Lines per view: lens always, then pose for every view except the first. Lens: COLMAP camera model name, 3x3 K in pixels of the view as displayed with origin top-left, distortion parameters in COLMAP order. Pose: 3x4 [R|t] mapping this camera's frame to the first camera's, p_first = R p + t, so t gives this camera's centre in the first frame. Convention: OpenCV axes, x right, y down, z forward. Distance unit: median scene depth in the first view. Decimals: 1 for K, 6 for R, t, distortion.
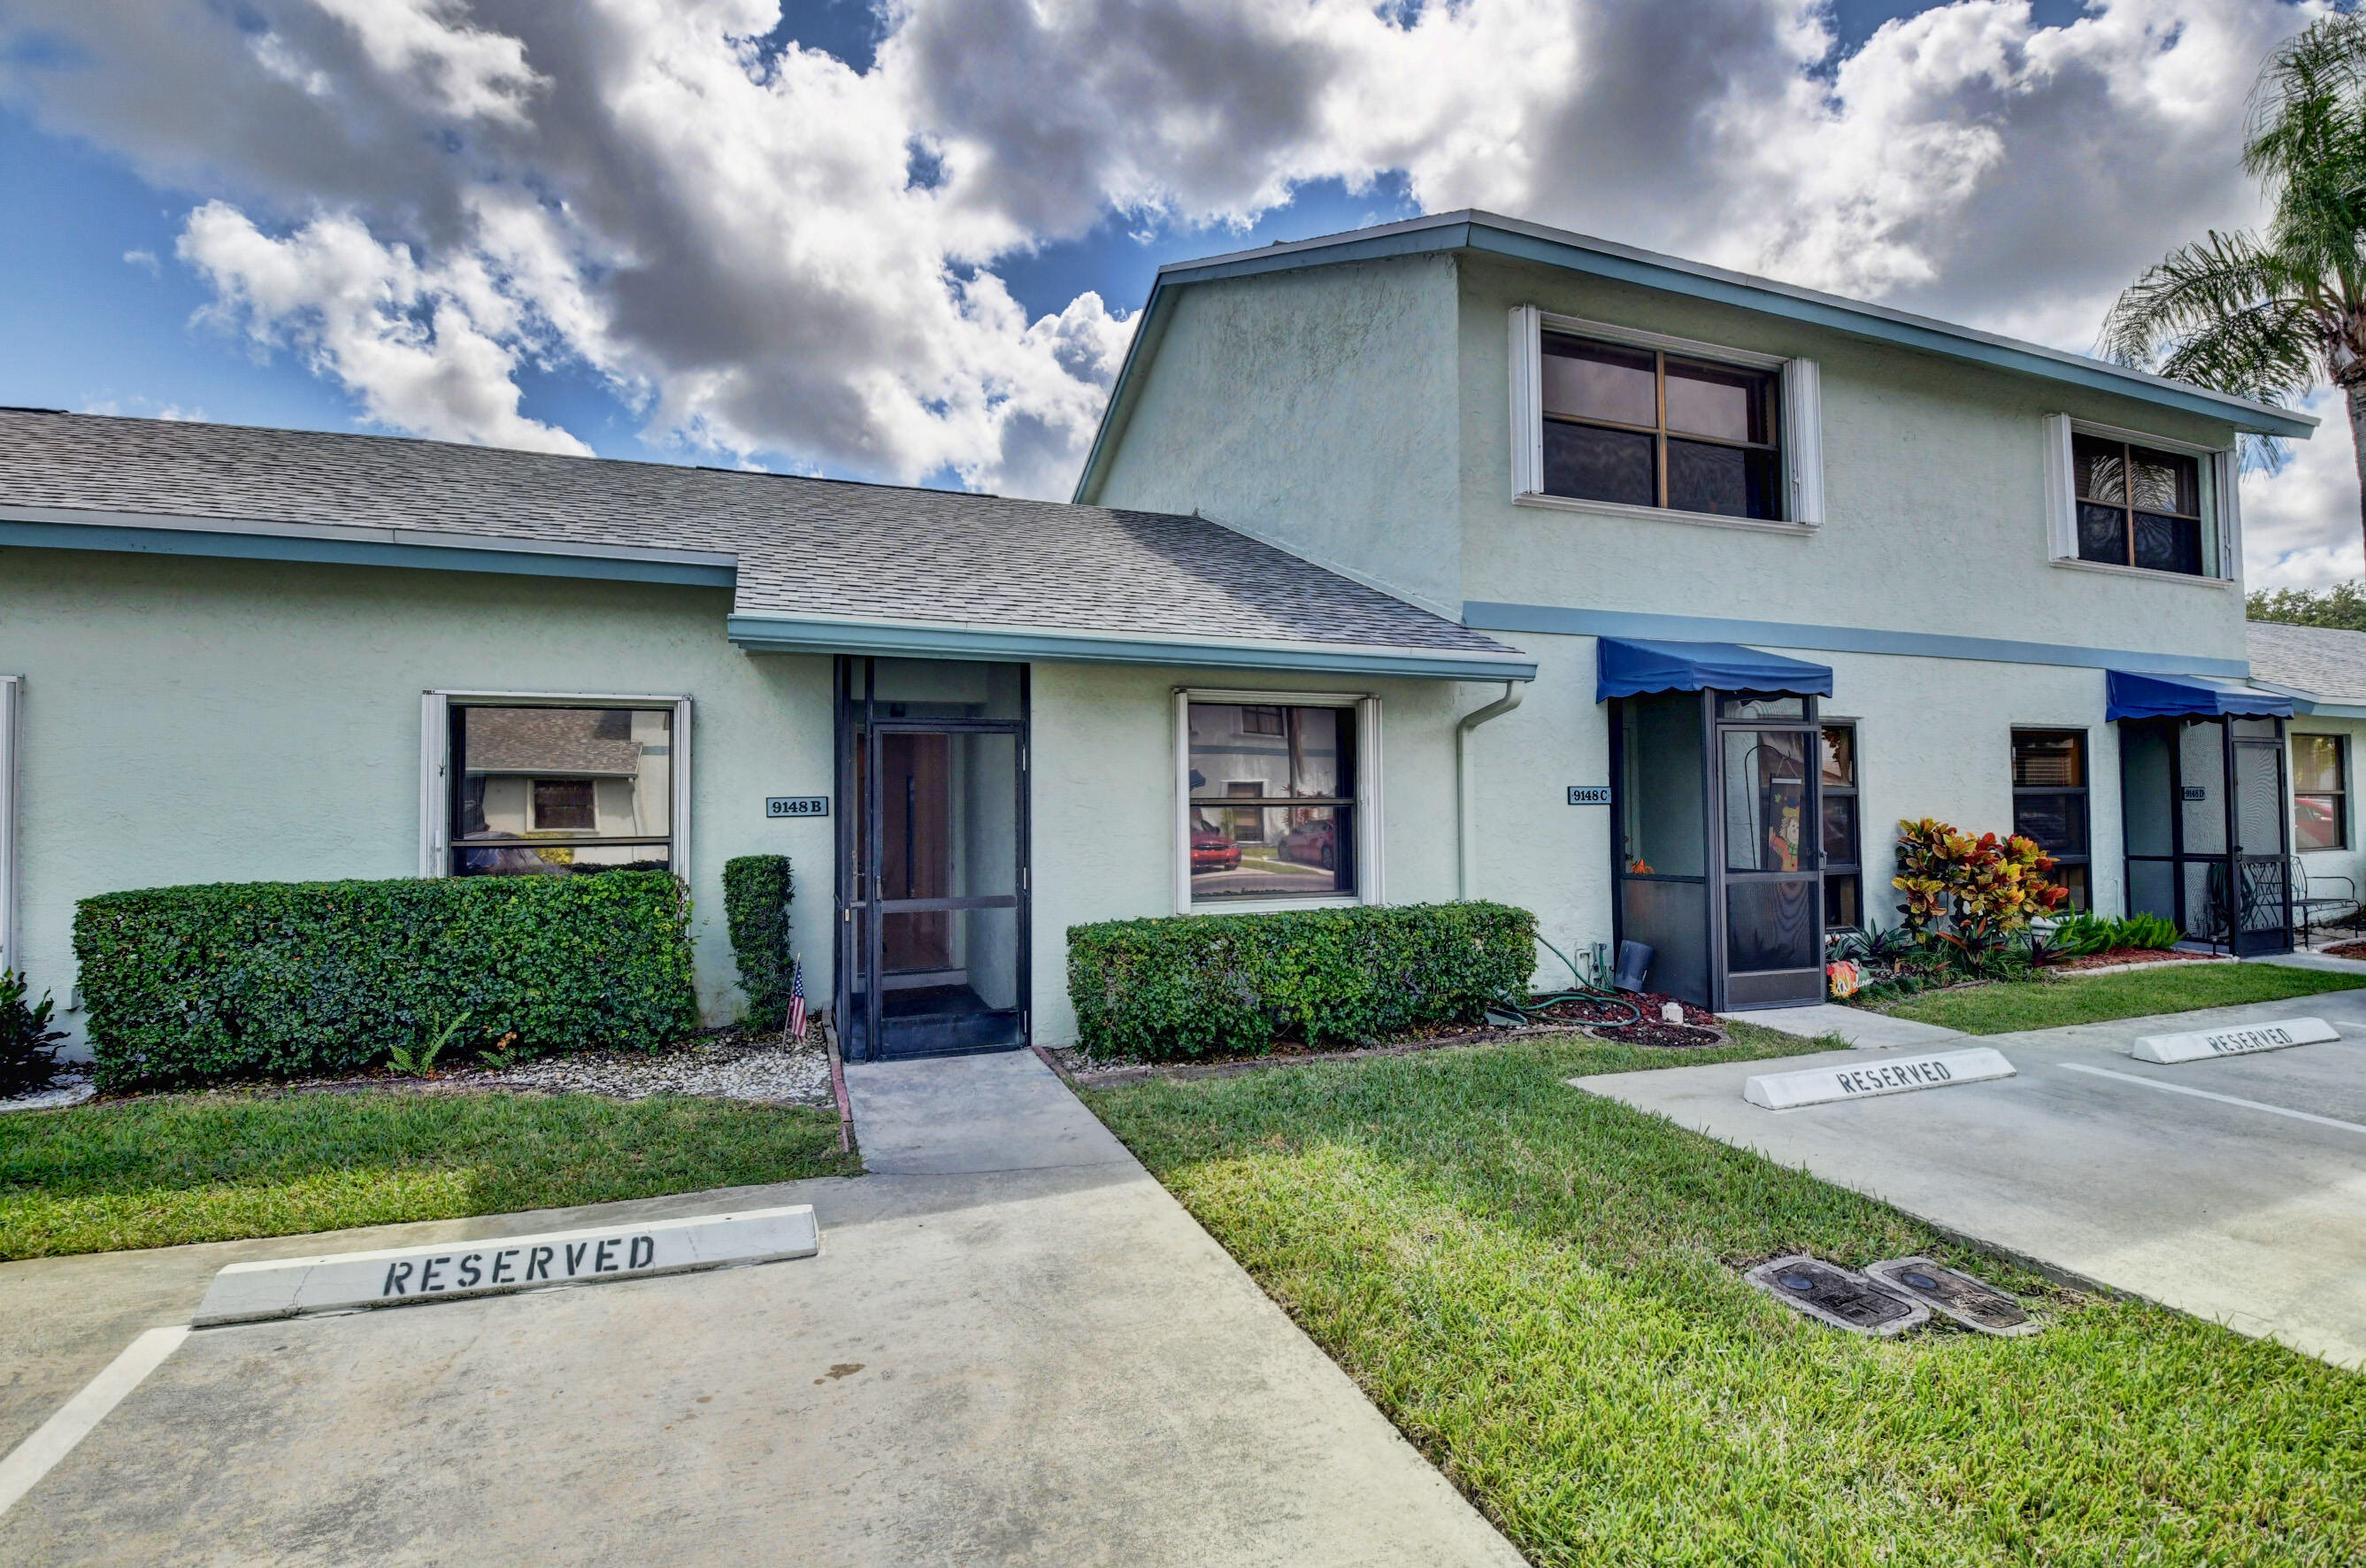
lens RADIAL K [[1118.0, 0, 1212.6], [0, 1118.0, 759.0], [0, 0, 1]] dist [0.003304, -0.020440]
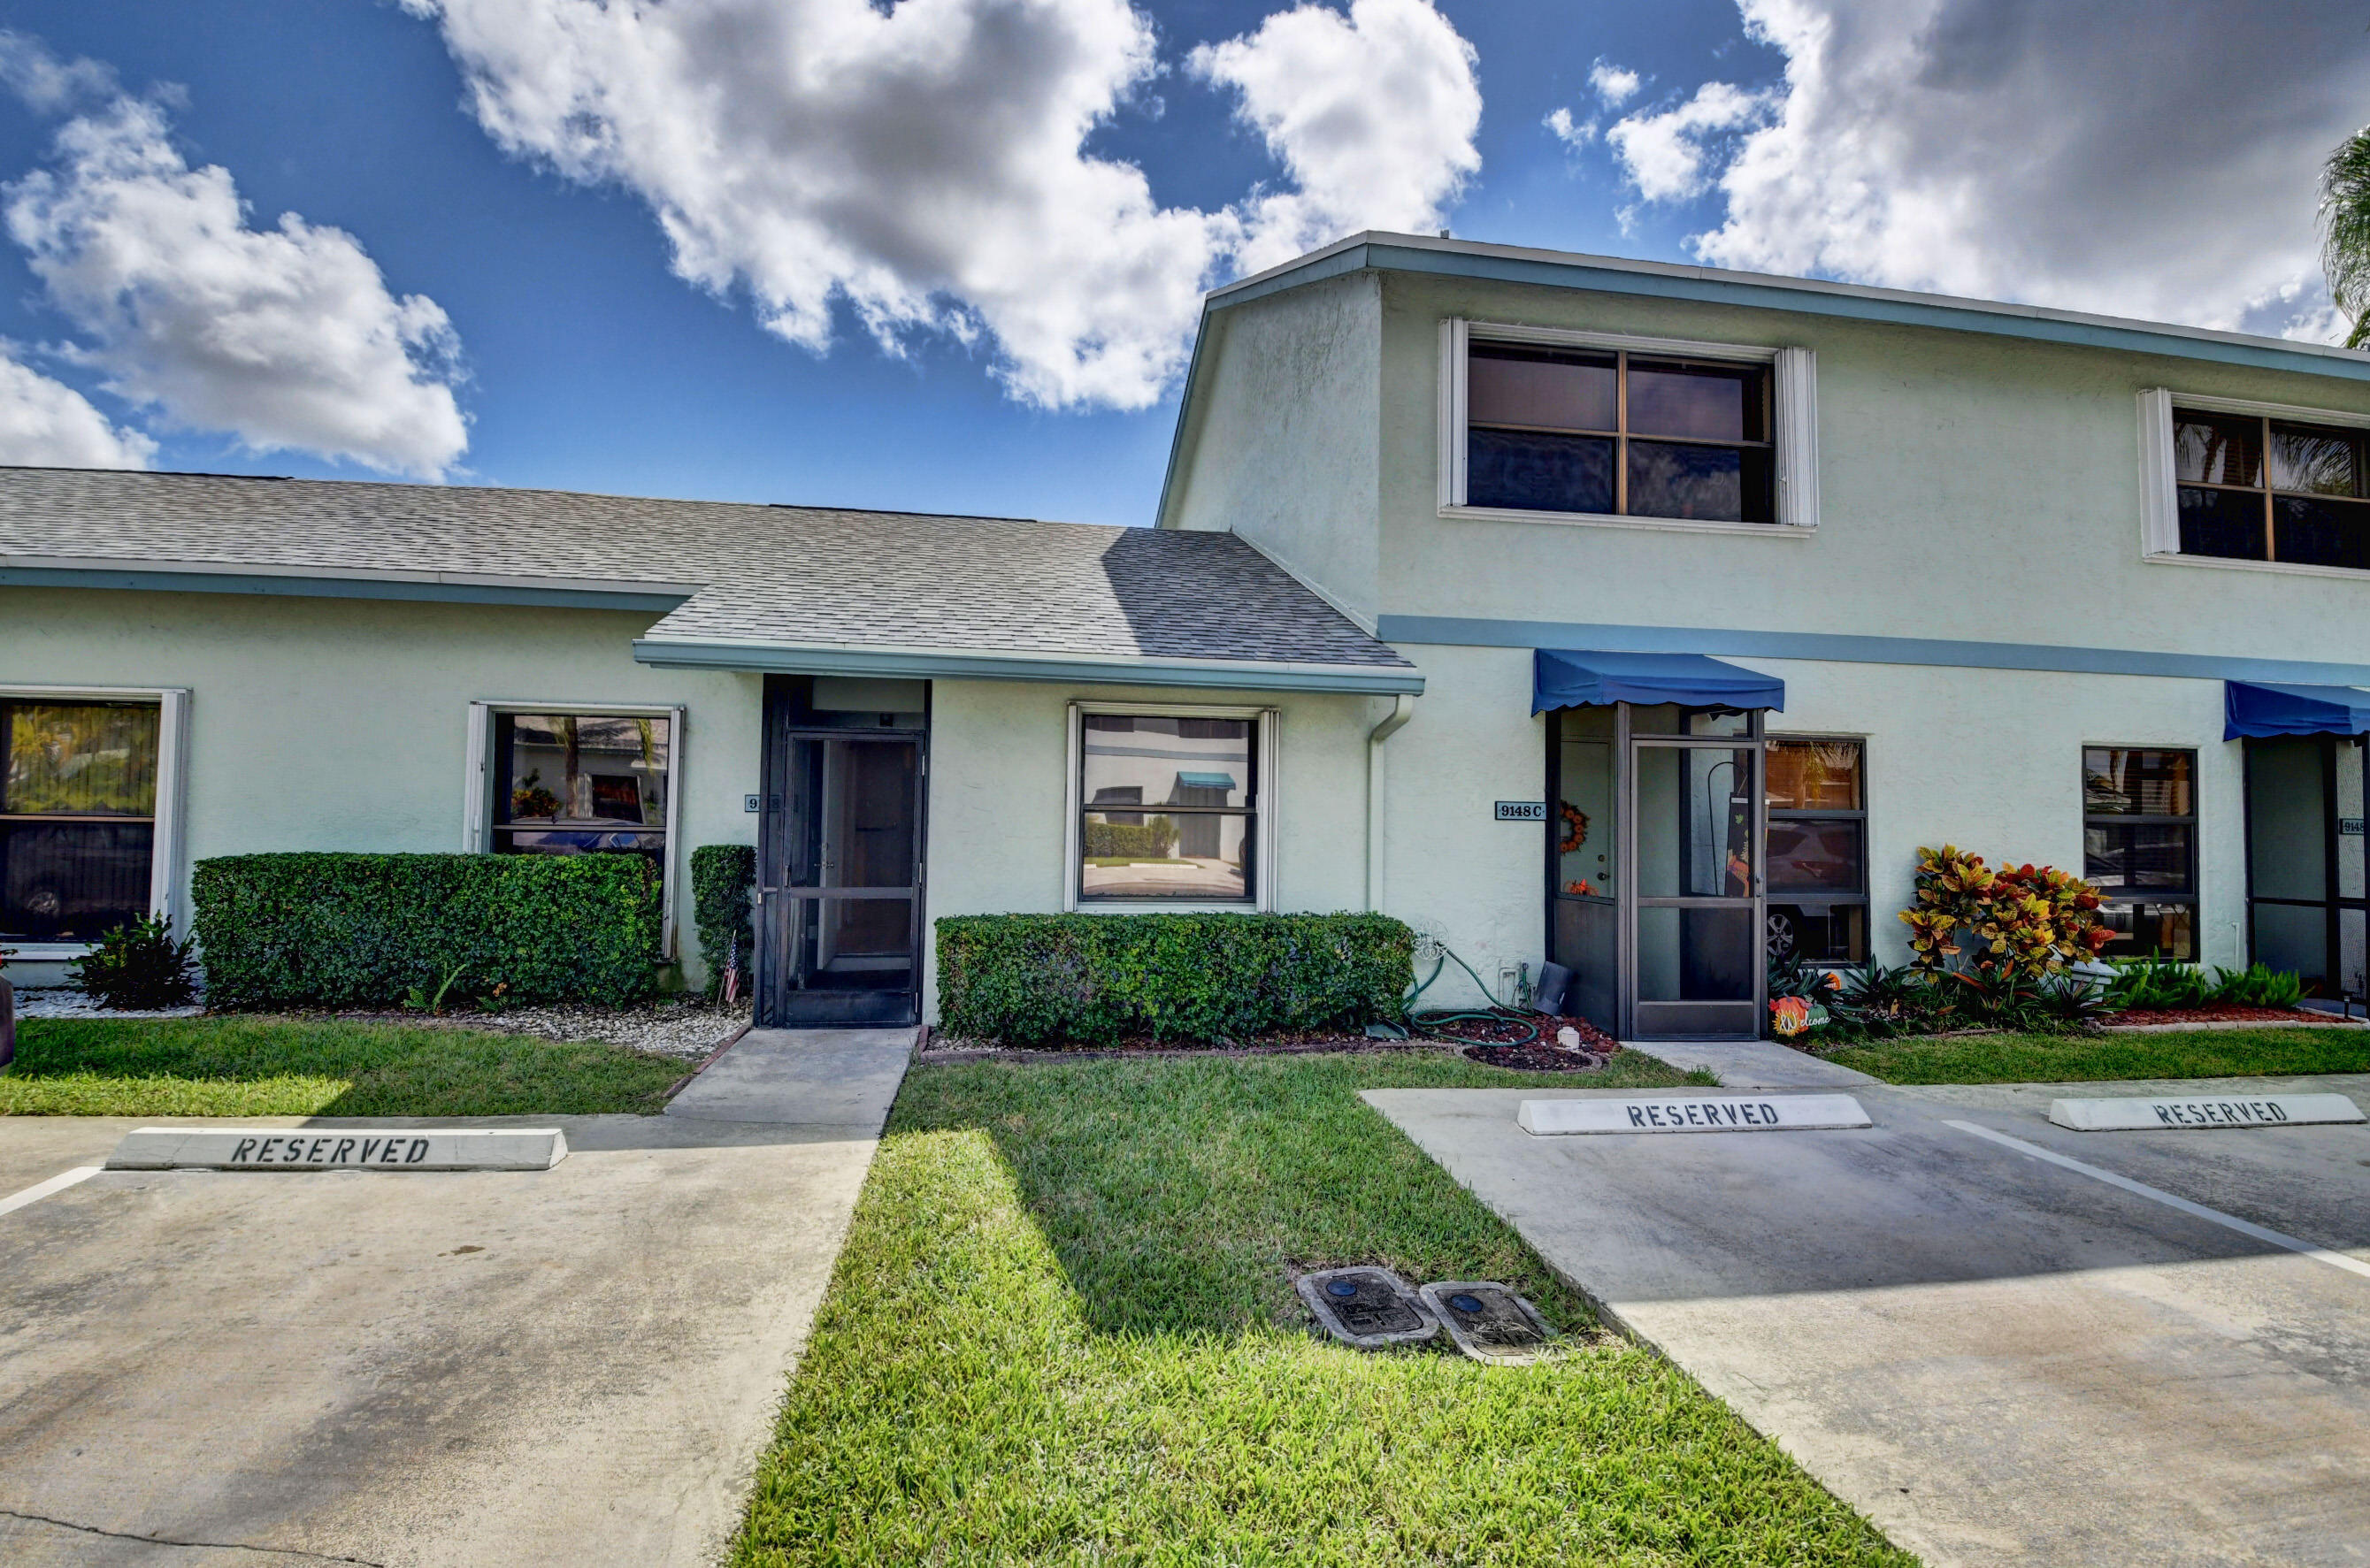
lens RADIAL K [[1119.7, 0, 1214.6], [0, 1119.7, 758.9], [0, 0, 1]] dist [0.003304, -0.020440]
pose [[0.974936, 0.014229, -0.222030, 0.371023], [-0.015645, 0.999867, -0.004620, -0.005455], [0.221934, 0.007978, 0.975029, -0.017714]]
